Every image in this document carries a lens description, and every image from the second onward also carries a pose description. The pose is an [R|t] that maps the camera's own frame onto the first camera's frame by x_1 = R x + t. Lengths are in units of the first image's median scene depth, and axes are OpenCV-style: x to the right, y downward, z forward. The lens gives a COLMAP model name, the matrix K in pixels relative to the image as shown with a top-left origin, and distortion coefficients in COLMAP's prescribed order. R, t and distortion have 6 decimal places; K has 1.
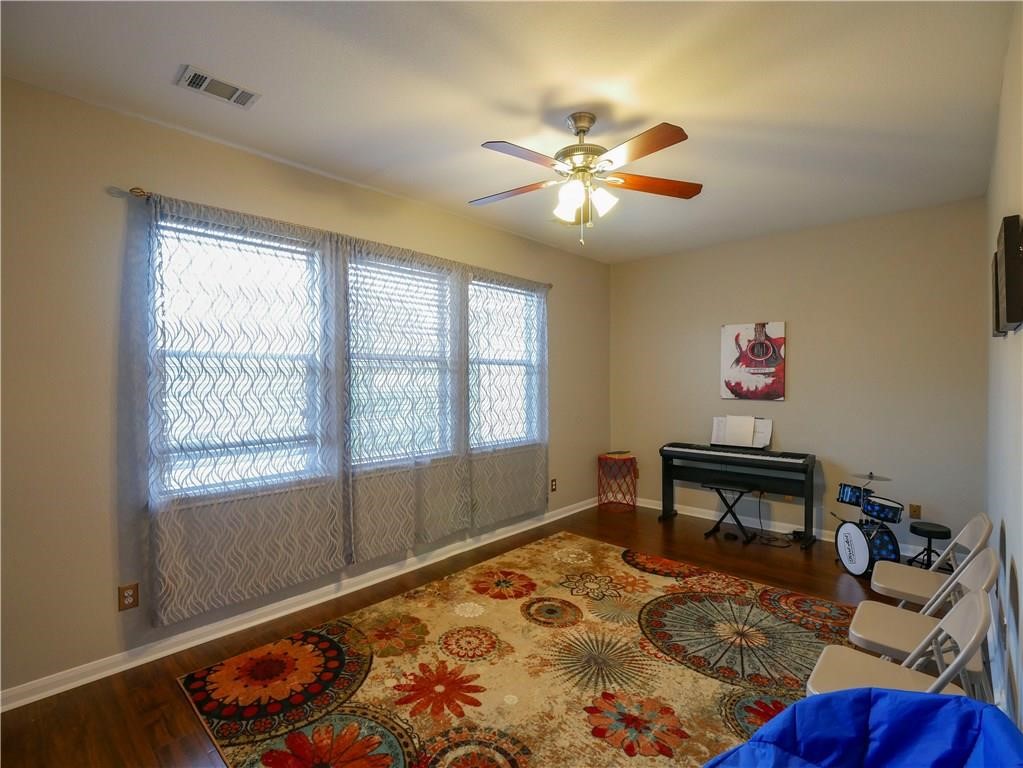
lens RADIAL K [[493.4, 0, 506.3], [0, 493.4, 378.8], [0, 0, 1]] dist [-0.018312, -0.000337]
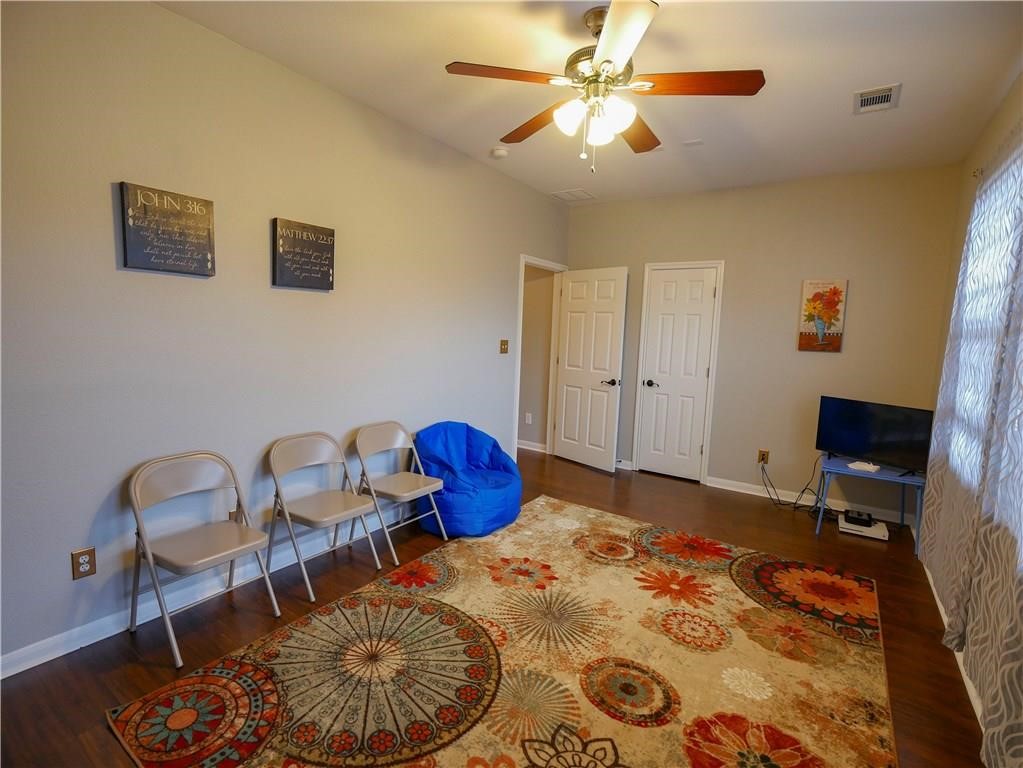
lens RADIAL K [[493.4, 0, 513.4], [0, 493.4, 383.4], [0, 0, 1]] dist [-0.018312, -0.000337]
pose [[-0.986024, -0.015255, -0.165901, 0.427789], [-0.034629, 0.992816, 0.114528, -0.000274], [0.162962, 0.118672, -0.979469, 1.873423]]
